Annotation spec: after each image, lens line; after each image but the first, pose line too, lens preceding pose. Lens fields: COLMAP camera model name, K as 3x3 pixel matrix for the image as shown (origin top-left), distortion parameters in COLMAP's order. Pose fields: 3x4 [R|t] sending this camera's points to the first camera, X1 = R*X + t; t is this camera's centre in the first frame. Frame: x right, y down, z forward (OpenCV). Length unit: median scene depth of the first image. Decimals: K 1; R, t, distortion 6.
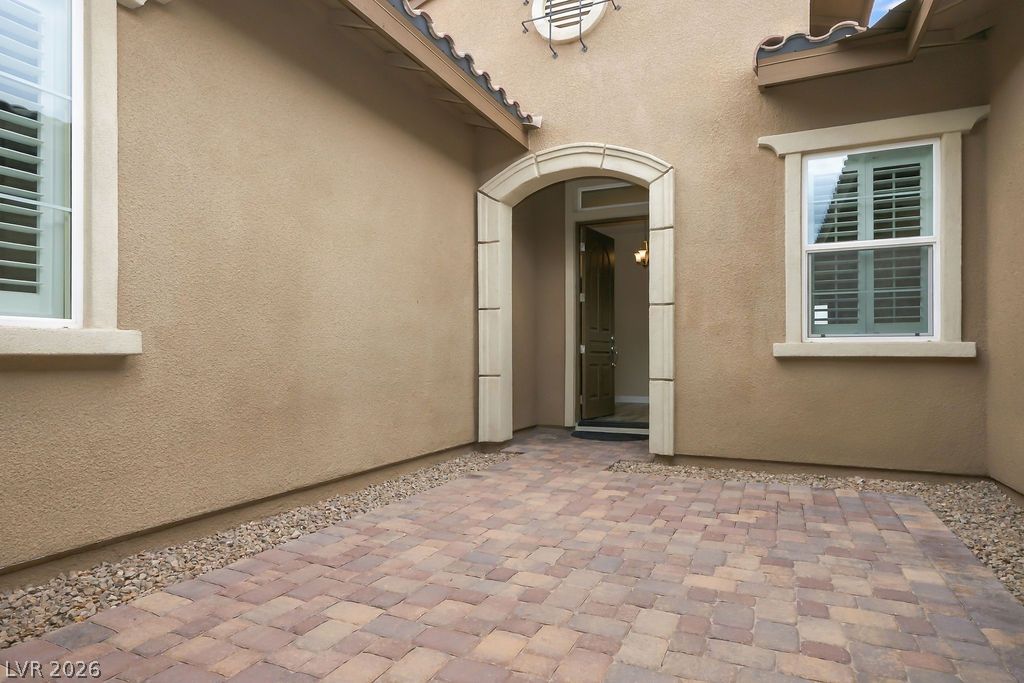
lens RADIAL K [[588.6, 0, 512.0], [0, 588.6, 341.5], [0, 0, 1]] dist [-0.002589, 0.001013]
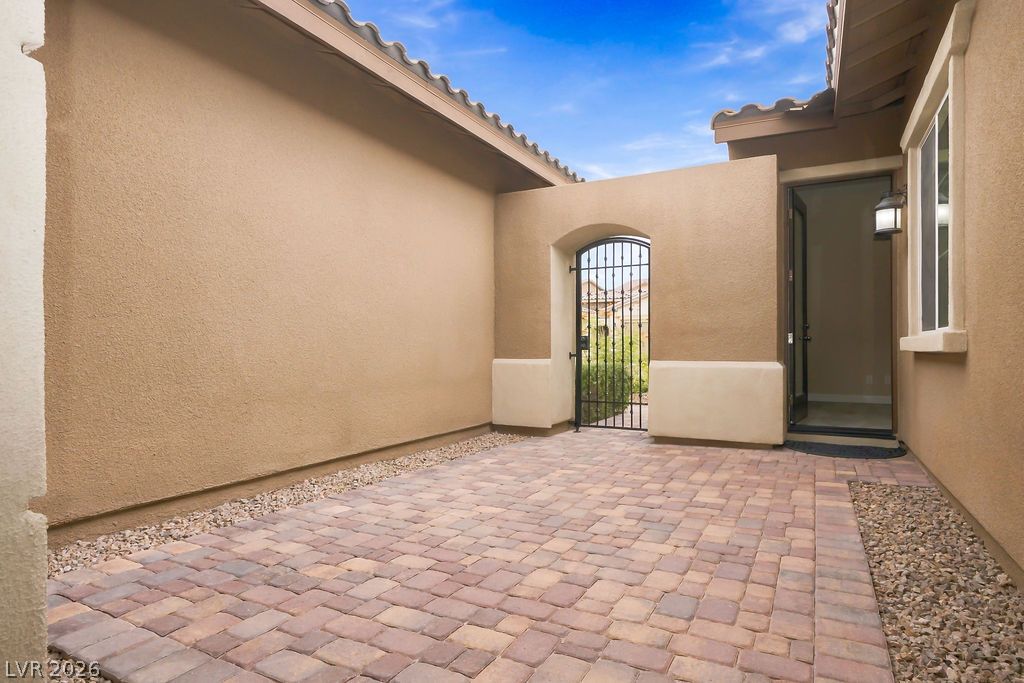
lens RADIAL K [[588.6, 0, 512.0], [0, 588.6, 341.5], [0, 0, 1]] dist [-0.002589, 0.001013]
pose [[-0.998529, -0.000786, 0.054219, 0.173209], [-0.002923, 0.999222, -0.039339, 0.039979], [-0.054145, -0.039440, -0.997754, 2.156365]]
